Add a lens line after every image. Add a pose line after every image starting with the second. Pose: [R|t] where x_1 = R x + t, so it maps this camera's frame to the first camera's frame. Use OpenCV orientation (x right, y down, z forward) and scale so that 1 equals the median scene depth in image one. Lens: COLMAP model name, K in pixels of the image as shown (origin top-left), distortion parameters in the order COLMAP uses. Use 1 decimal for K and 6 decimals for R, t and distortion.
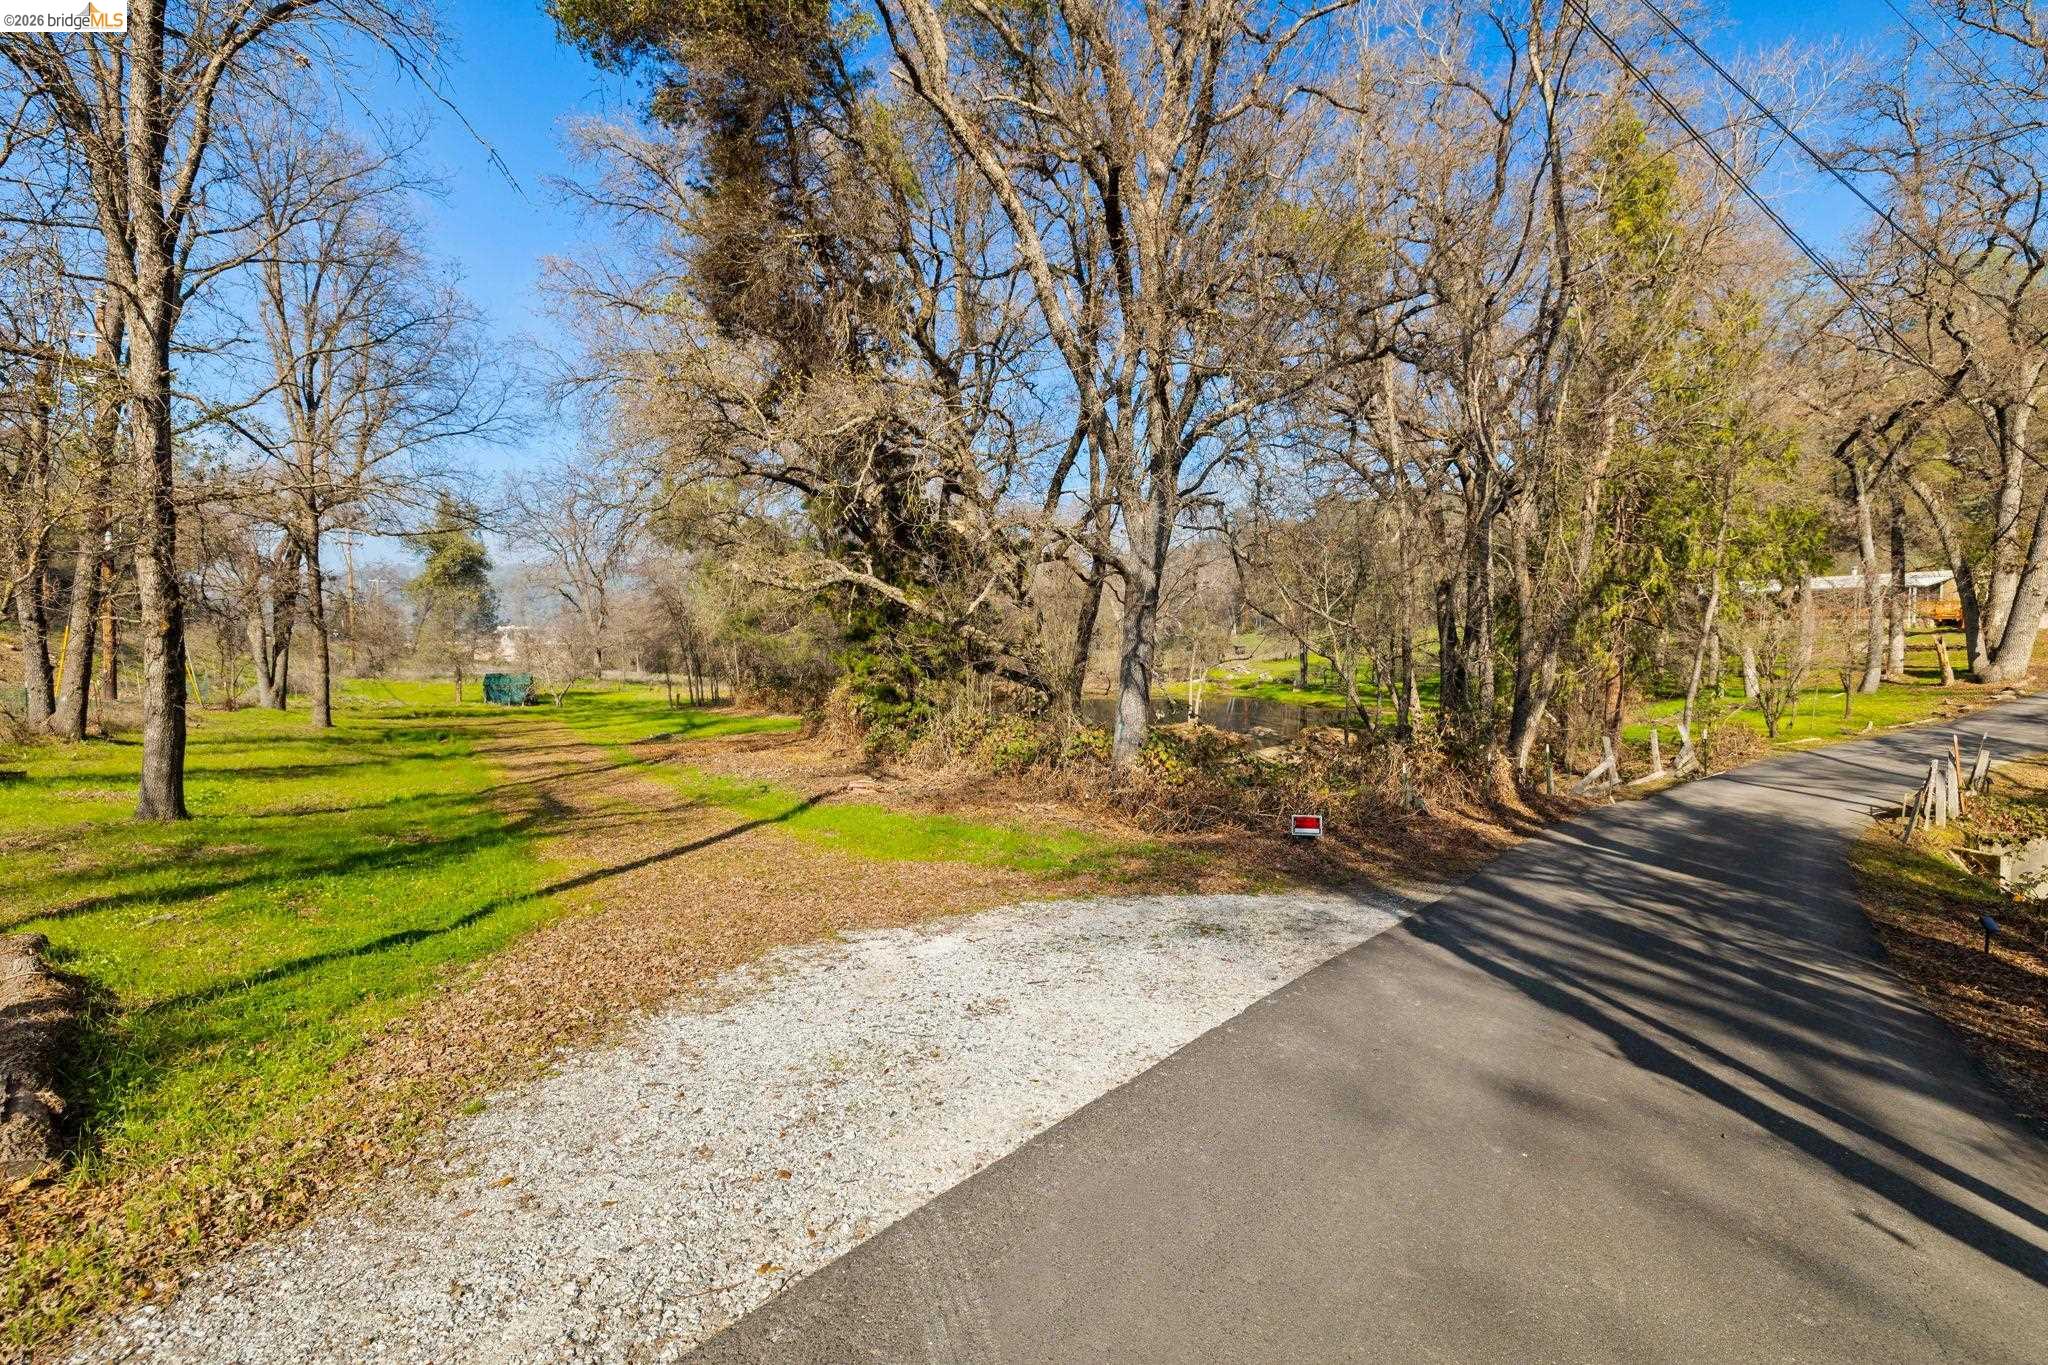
lens RADIAL K [[793.0, 0, 1022.5], [0, 793.0, 670.0], [0, 0, 1]] dist [-0.000040, -0.000002]
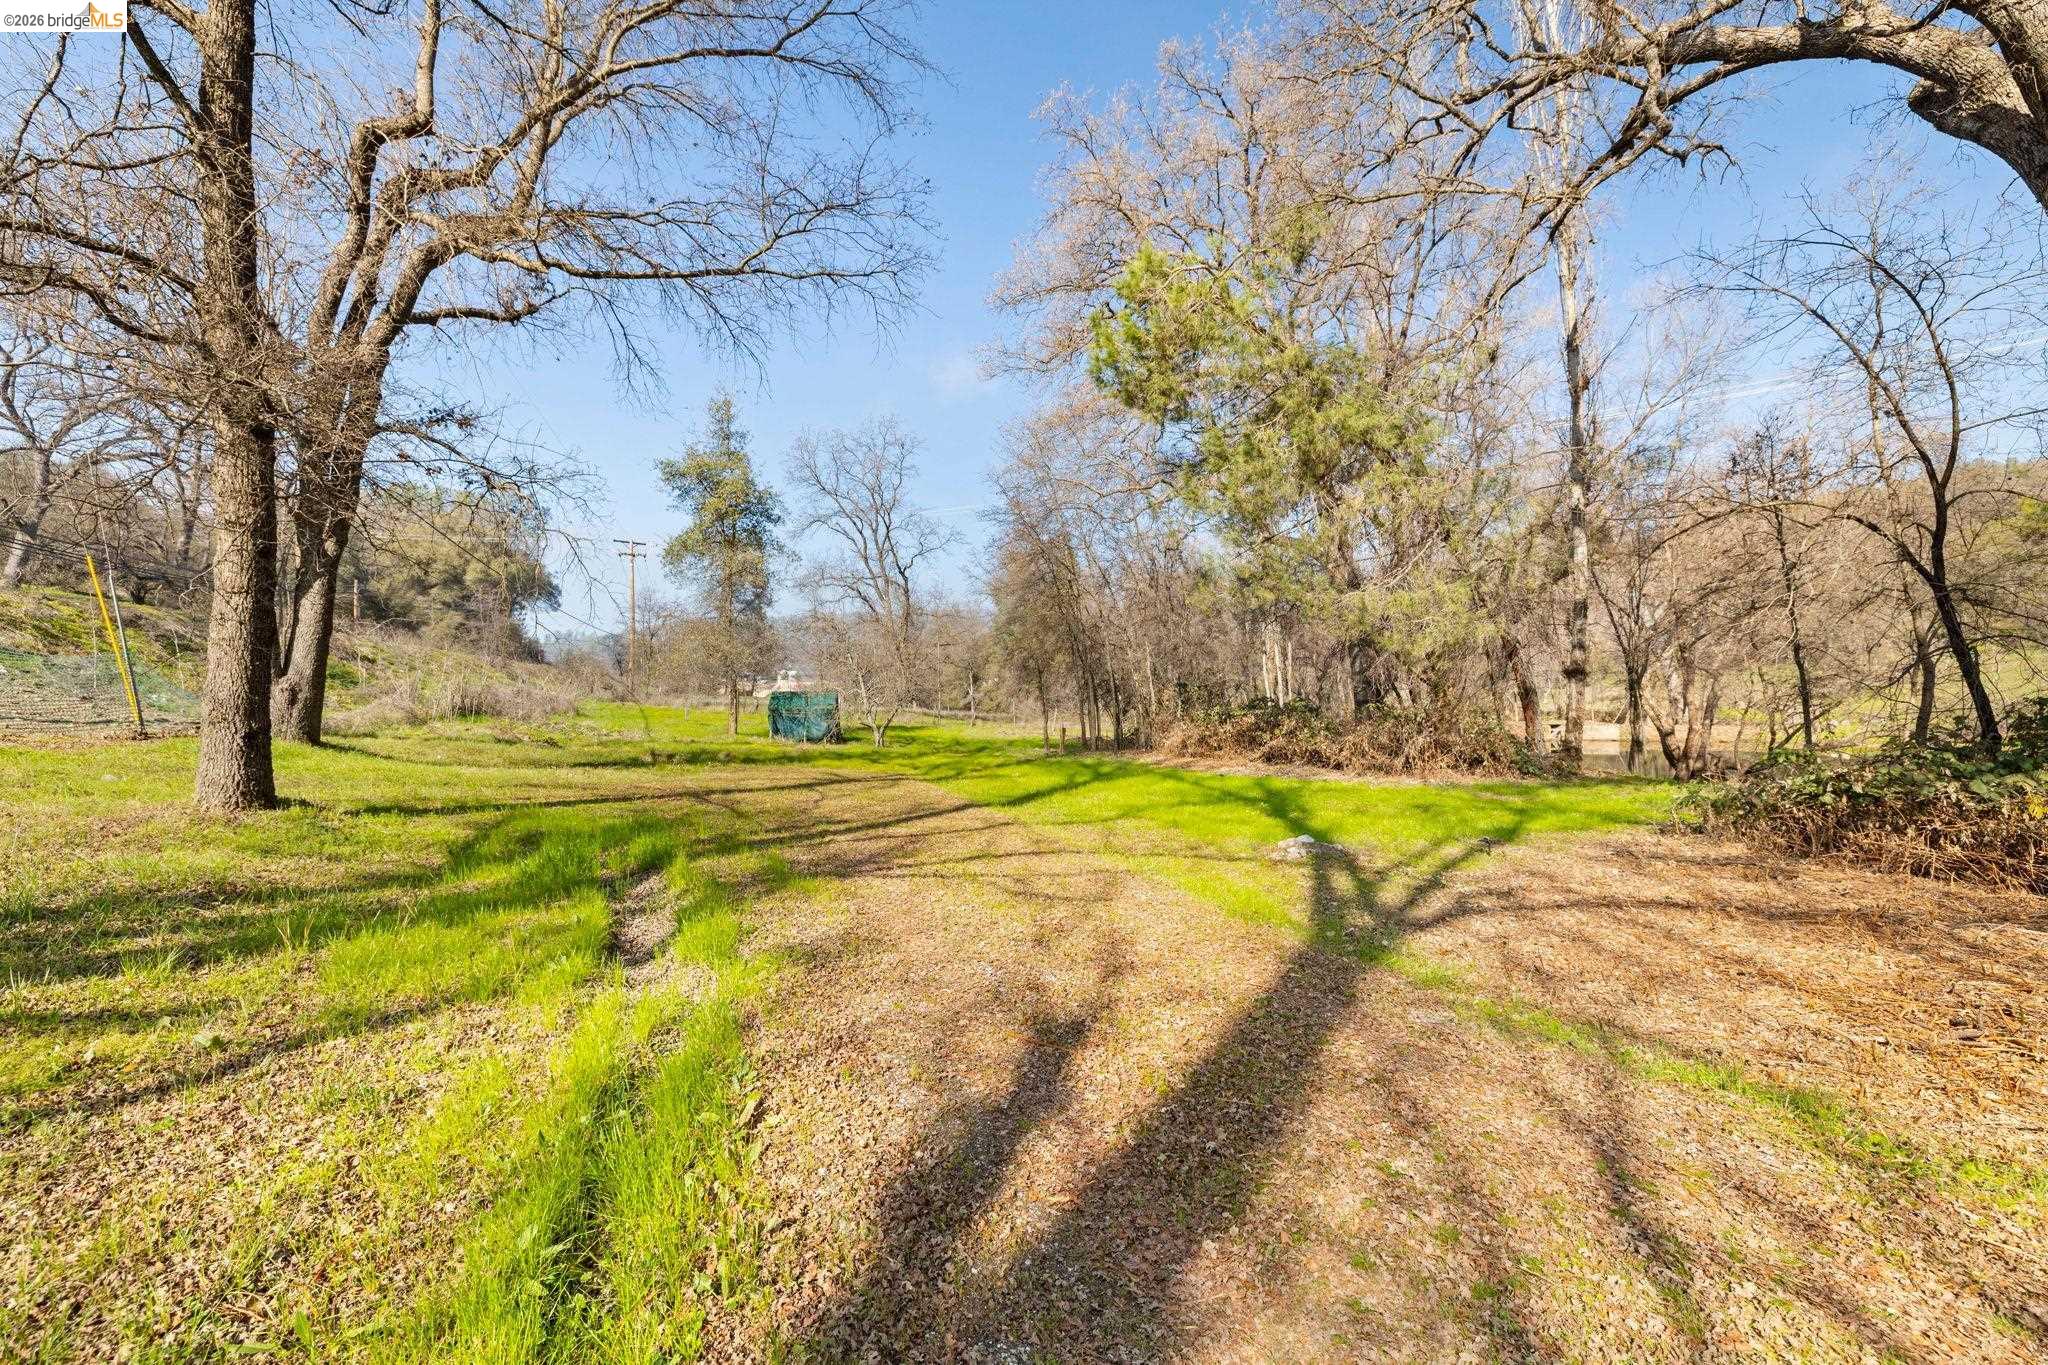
lens RADIAL K [[873.8, 0, 1034.7], [0, 873.8, 676.9], [0, 0, 1]] dist [0.000178, 0.000541]
pose [[0.956988, -0.003640, -0.290104, -0.279733], [-0.008899, 0.999083, -0.041892, 0.019999], [0.289990, 0.042672, 0.956078, 0.401909]]
